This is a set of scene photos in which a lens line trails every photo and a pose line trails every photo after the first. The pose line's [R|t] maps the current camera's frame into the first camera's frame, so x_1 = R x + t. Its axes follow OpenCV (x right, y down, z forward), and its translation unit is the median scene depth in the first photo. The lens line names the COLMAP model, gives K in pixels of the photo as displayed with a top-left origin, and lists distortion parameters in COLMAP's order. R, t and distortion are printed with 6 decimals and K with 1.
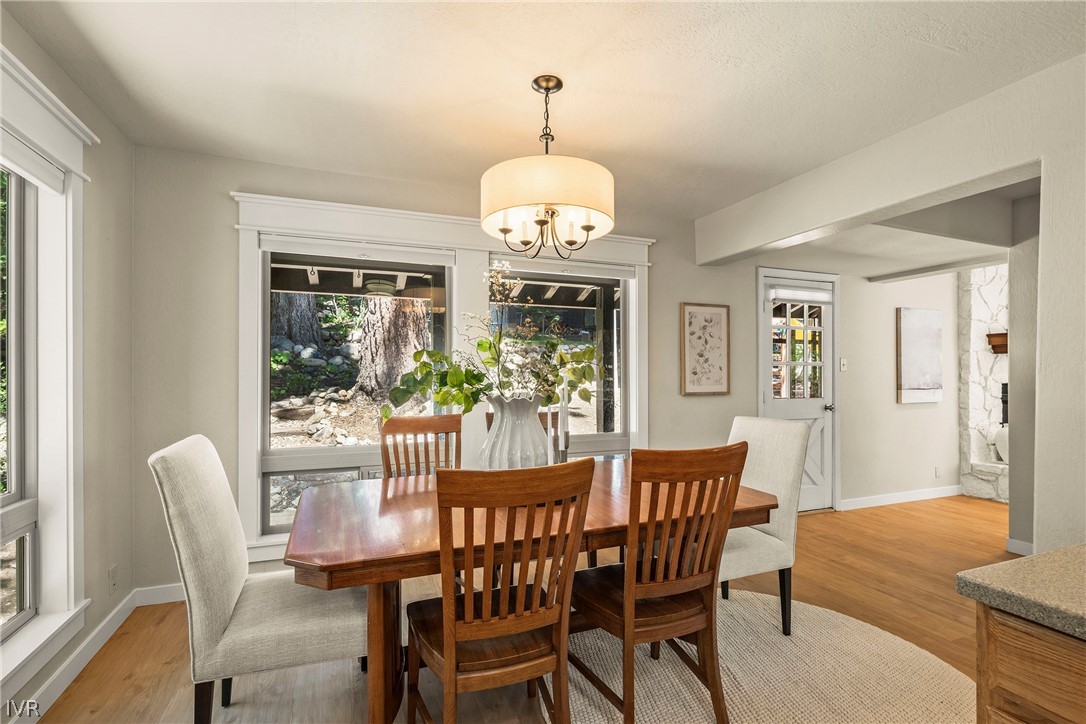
lens RADIAL K [[503.5, 0, 532.5], [0, 503.5, 369.6], [0, 0, 1]] dist [-0.005265, -0.001235]
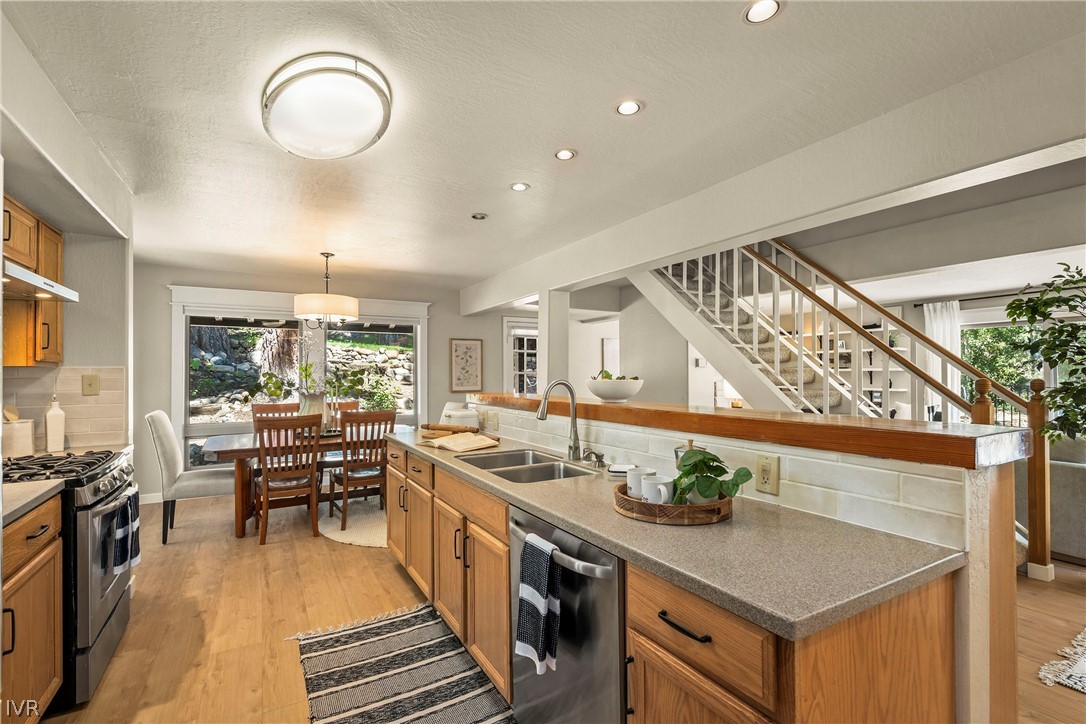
lens RADIAL K [[503.5, 0, 554.5], [0, 503.5, 365.7], [0, 0, 1]] dist [-0.005265, -0.001235]
pose [[0.986095, -0.002255, 0.166167, 0.357182], [0.003616, 0.999962, -0.007890, -0.024456], [-0.166143, 0.008381, 0.986066, -0.755500]]
